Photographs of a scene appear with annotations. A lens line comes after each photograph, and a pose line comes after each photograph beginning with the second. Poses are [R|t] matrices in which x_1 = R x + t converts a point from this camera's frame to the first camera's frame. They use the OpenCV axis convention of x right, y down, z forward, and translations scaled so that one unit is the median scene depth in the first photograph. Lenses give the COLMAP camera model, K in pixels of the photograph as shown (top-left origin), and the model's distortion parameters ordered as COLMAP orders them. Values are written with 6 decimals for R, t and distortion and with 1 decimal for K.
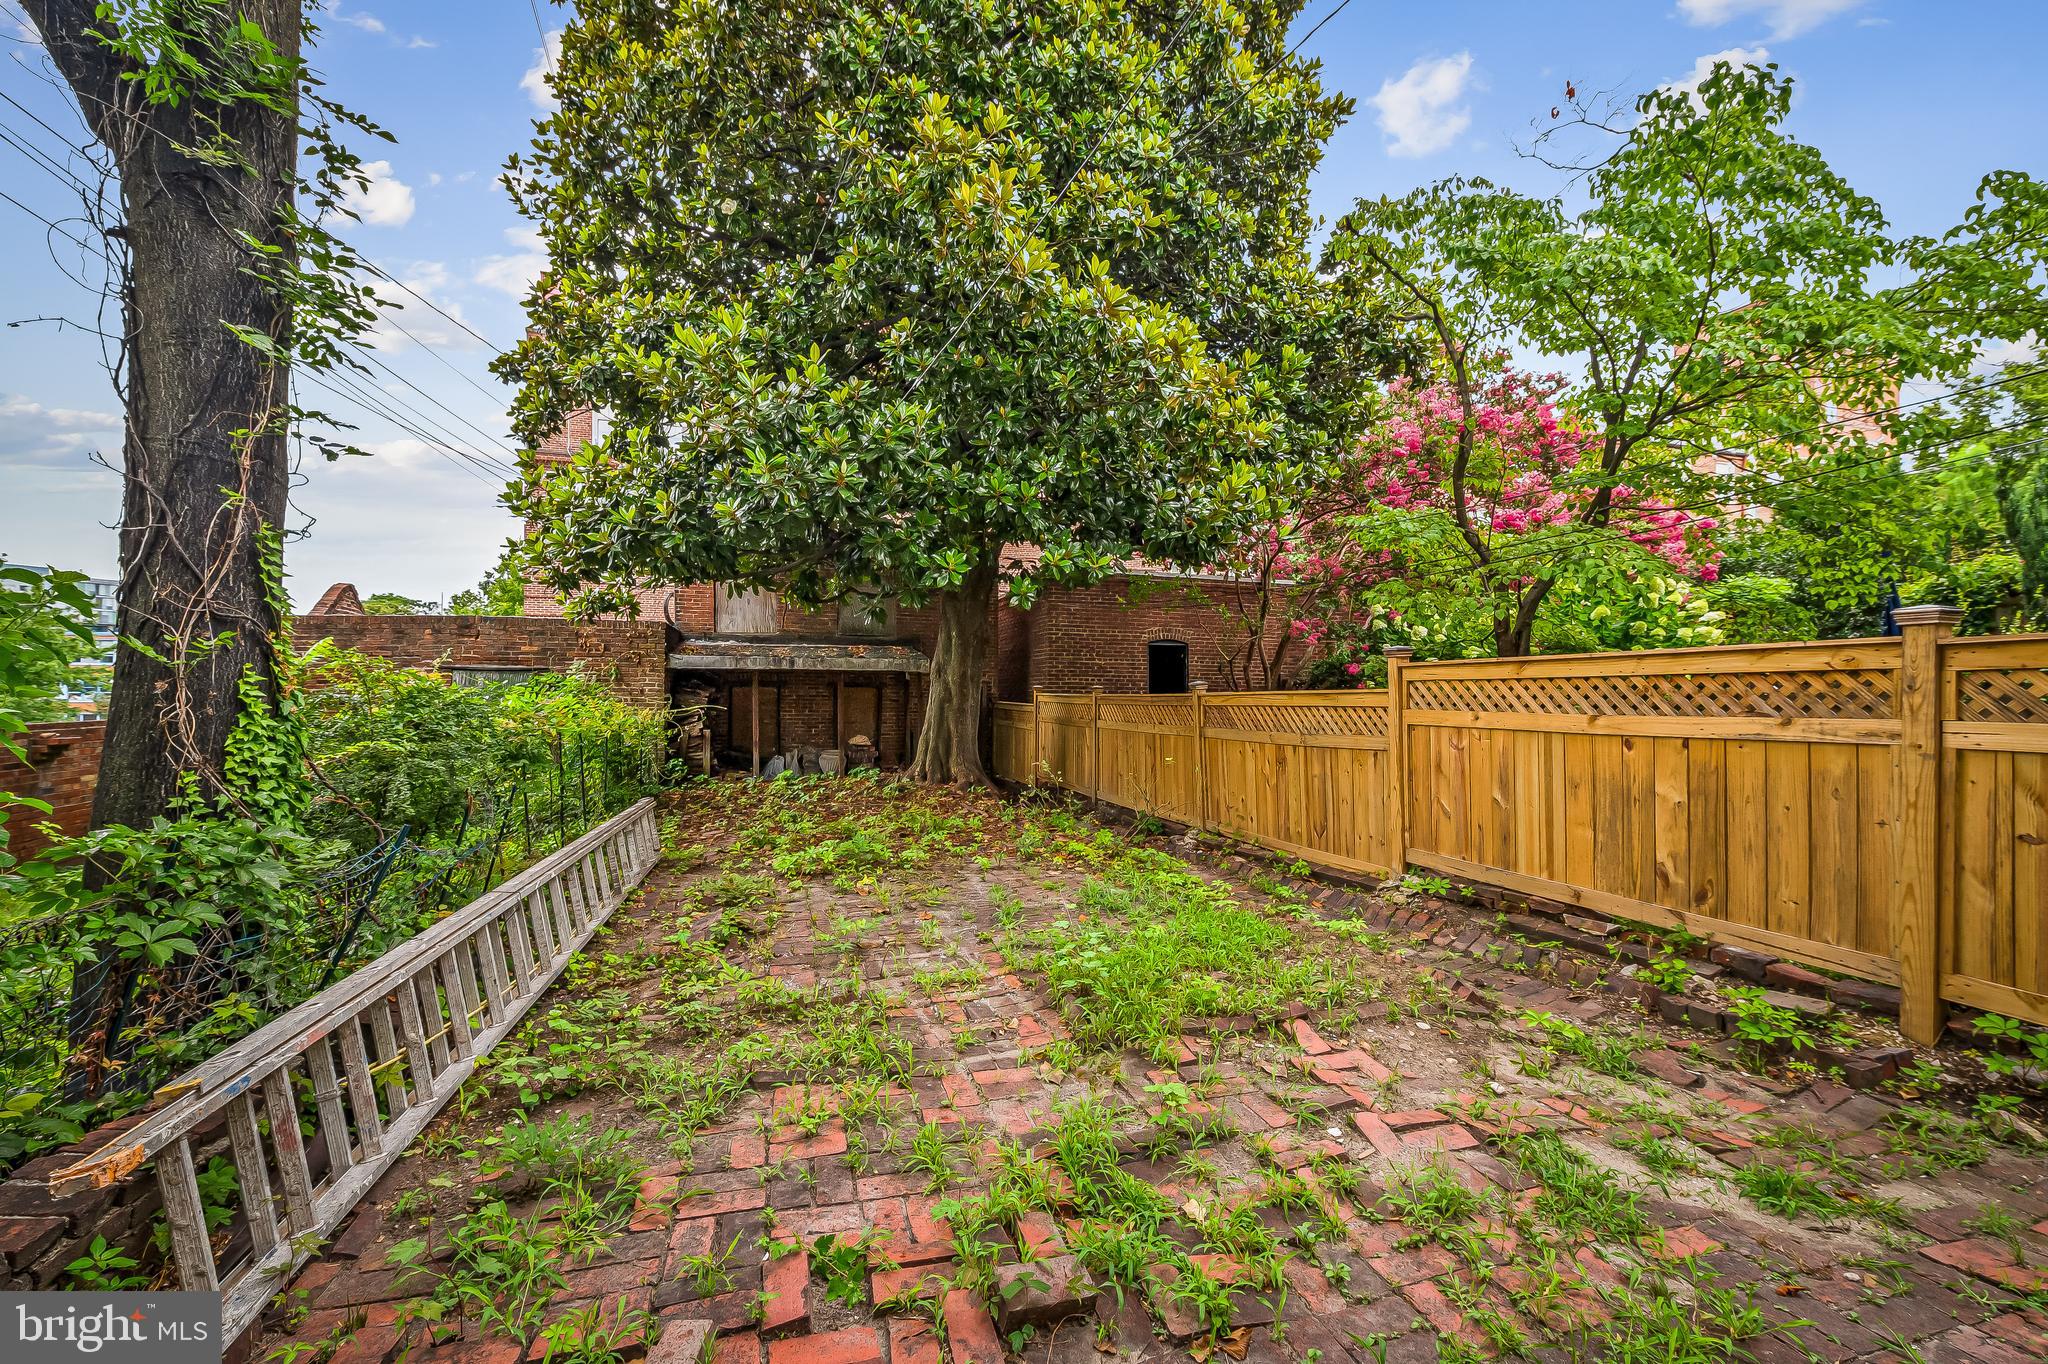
lens RADIAL K [[826.0, 0, 1033.4], [0, 826.0, 690.1], [0, 0, 1]] dist [-0.004250, -0.000803]
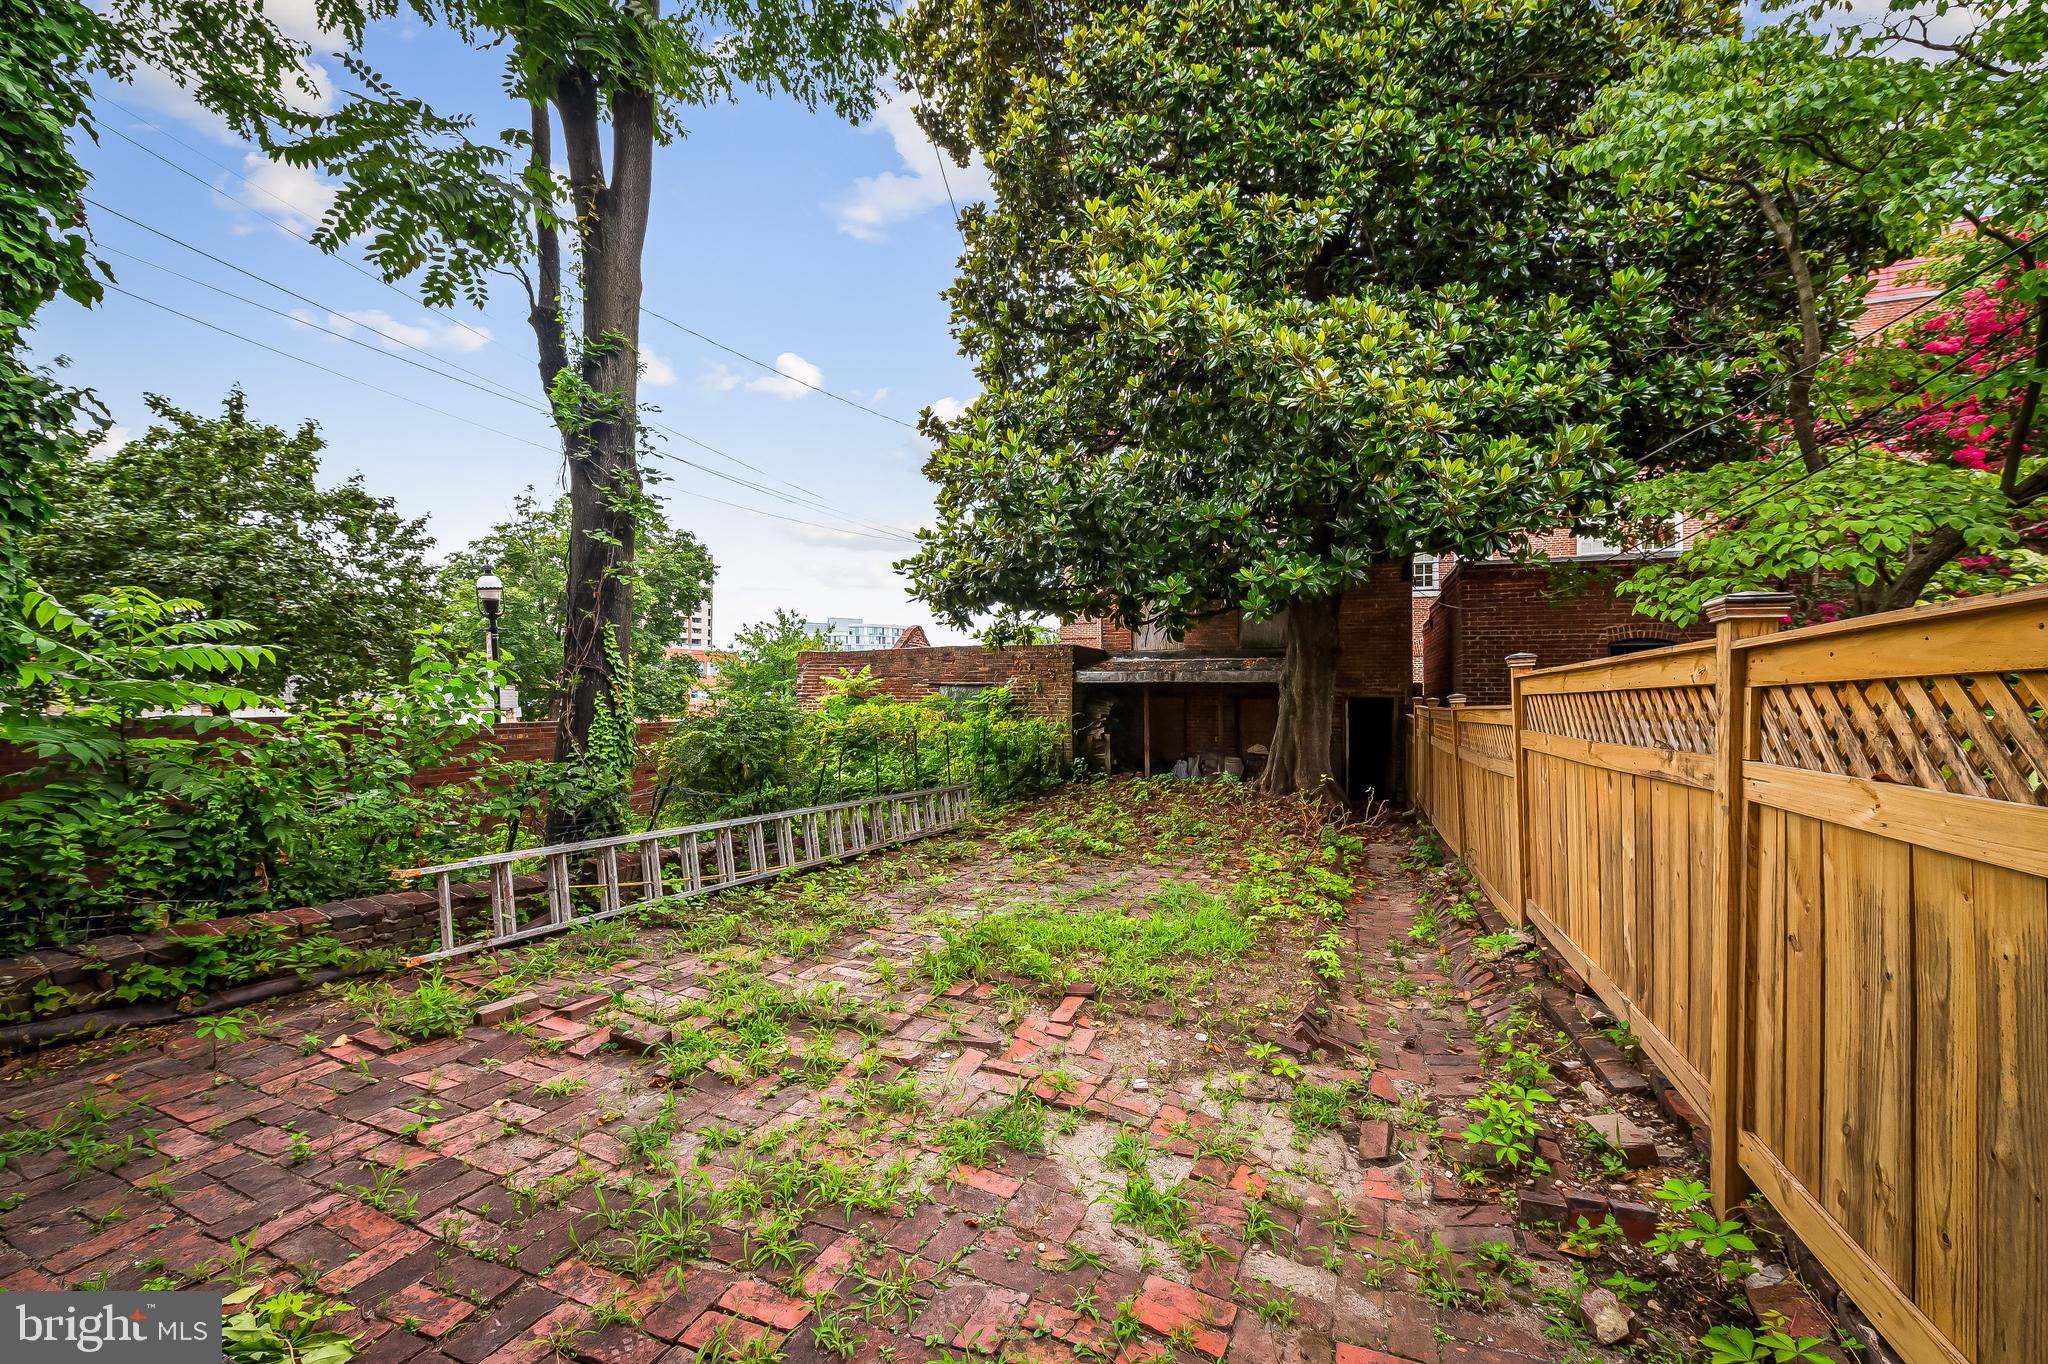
lens RADIAL K [[826.0, 0, 1024.7], [0, 826.0, 684.6], [0, 0, 1]] dist [-0.004250, -0.000803]
pose [[0.764580, -0.009473, -0.644459, 0.805188], [-0.001536, 0.999862, -0.016518, -0.009464], [0.644526, 0.013619, 0.764461, 0.061471]]
